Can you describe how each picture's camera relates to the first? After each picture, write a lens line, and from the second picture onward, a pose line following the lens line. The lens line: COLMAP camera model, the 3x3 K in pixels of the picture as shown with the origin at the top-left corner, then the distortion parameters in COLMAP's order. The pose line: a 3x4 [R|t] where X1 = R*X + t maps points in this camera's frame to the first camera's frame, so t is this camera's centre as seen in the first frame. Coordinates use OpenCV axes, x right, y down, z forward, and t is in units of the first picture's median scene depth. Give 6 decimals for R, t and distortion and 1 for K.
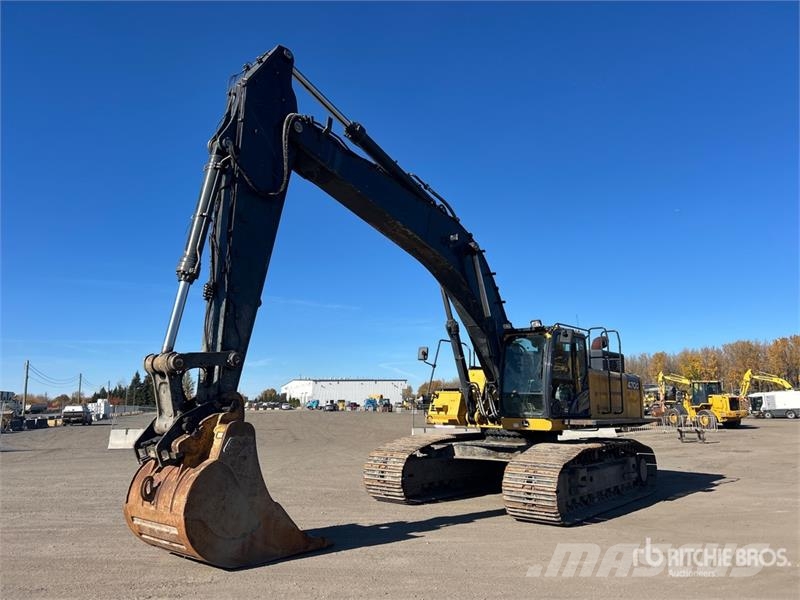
lens RADIAL K [[608.4, 0, 397.2], [0, 608.4, 302.5], [0, 0, 1]] dist [0.049035, -0.060447]
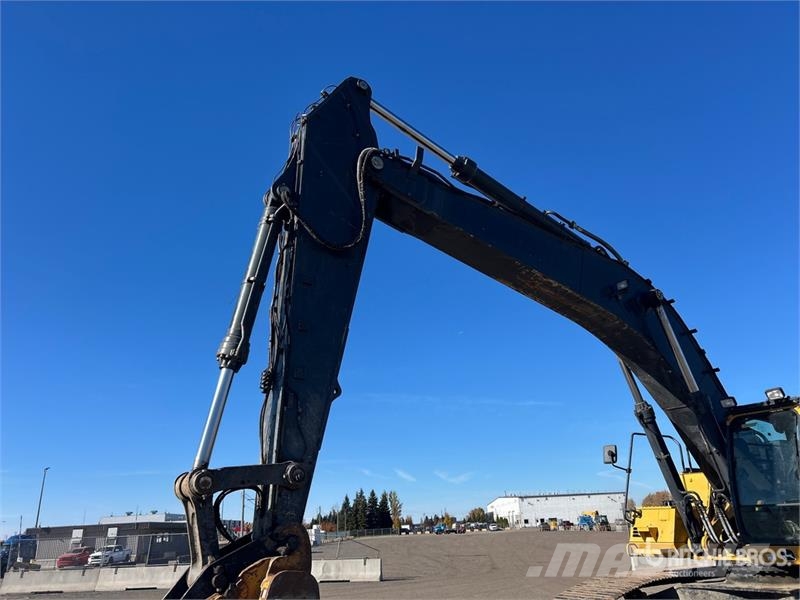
lens RADIAL K [[608.4, 0, 397.5], [0, 608.4, 299.8], [0, 0, 1]] dist [0.049035, -0.060447]
pose [[0.945641, -0.141427, -0.292849, 0.051614], [0.084906, 0.976624, -0.197477, 0.032017], [0.313932, 0.161877, 0.935544, 0.238093]]
